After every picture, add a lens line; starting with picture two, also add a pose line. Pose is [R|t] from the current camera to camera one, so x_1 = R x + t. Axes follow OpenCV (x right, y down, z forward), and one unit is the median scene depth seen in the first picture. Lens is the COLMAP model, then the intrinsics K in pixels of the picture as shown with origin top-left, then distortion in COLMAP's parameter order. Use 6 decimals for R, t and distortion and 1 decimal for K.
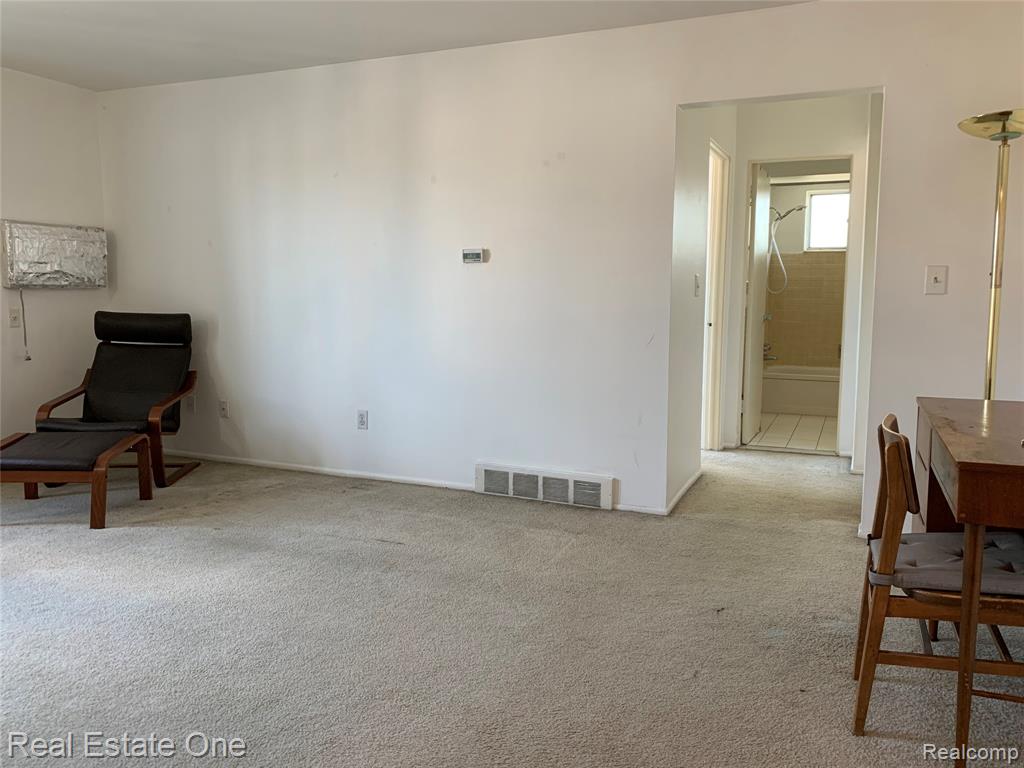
lens RADIAL K [[798.6, 0, 507.7], [0, 798.6, 380.2], [0, 0, 1]] dist [0.045175, -0.010832]
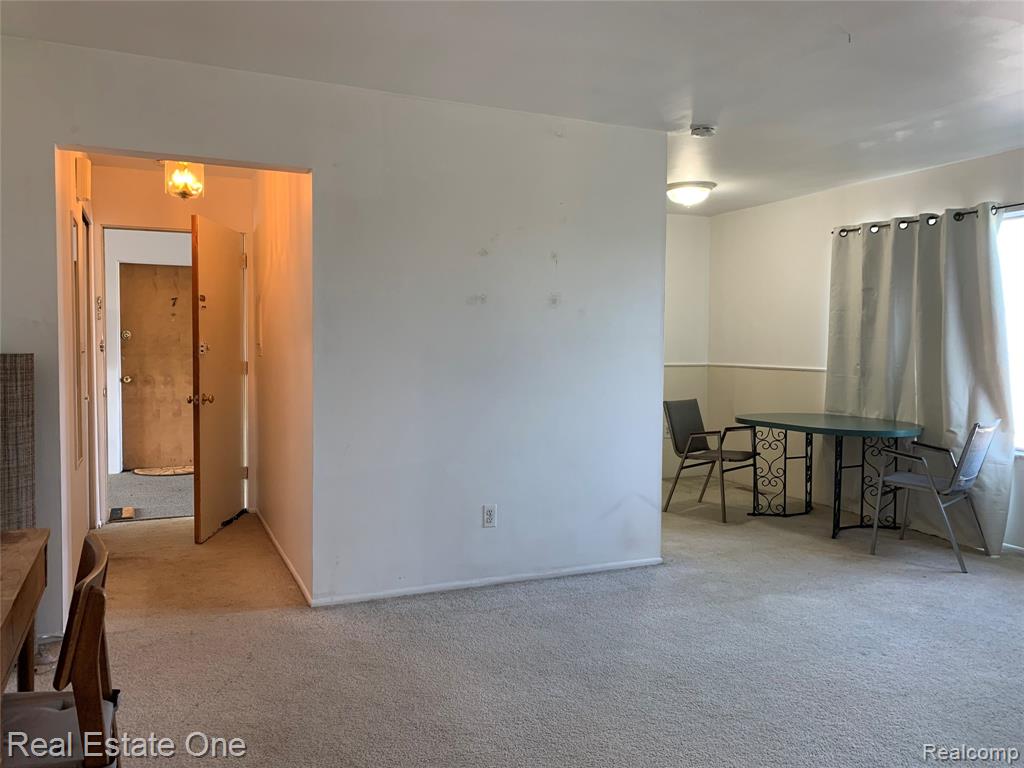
lens RADIAL K [[798.6, 0, 504.0], [0, 798.6, 384.2], [0, 0, 1]] dist [0.045175, -0.010832]
pose [[-0.654721, 0.033366, -0.755134, 0.340661], [-0.097302, 0.986993, 0.127975, -0.103743], [0.749582, 0.157264, -0.642958, 0.749066]]
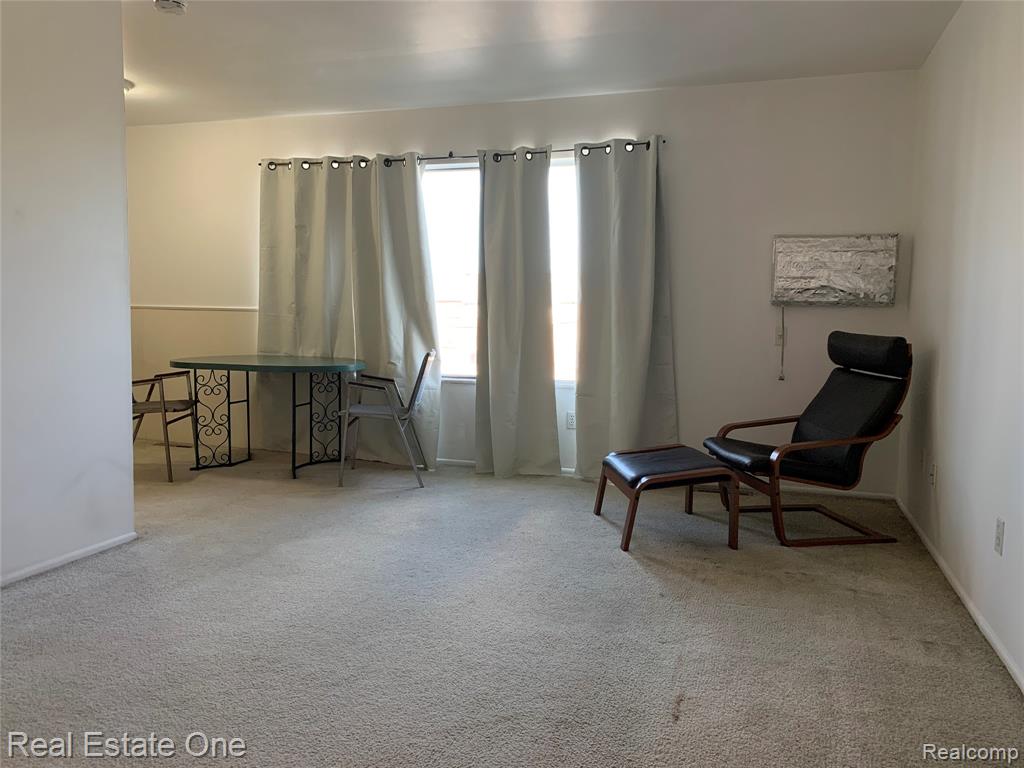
lens RADIAL K [[798.6, 0, 509.7], [0, 798.6, 379.1], [0, 0, 1]] dist [0.045175, -0.010832]
pose [[0.109154, 0.087348, -0.990180, 0.304990], [-0.135642, 0.988123, 0.072214, -0.050038], [0.984727, 0.126428, 0.119705, 0.562619]]
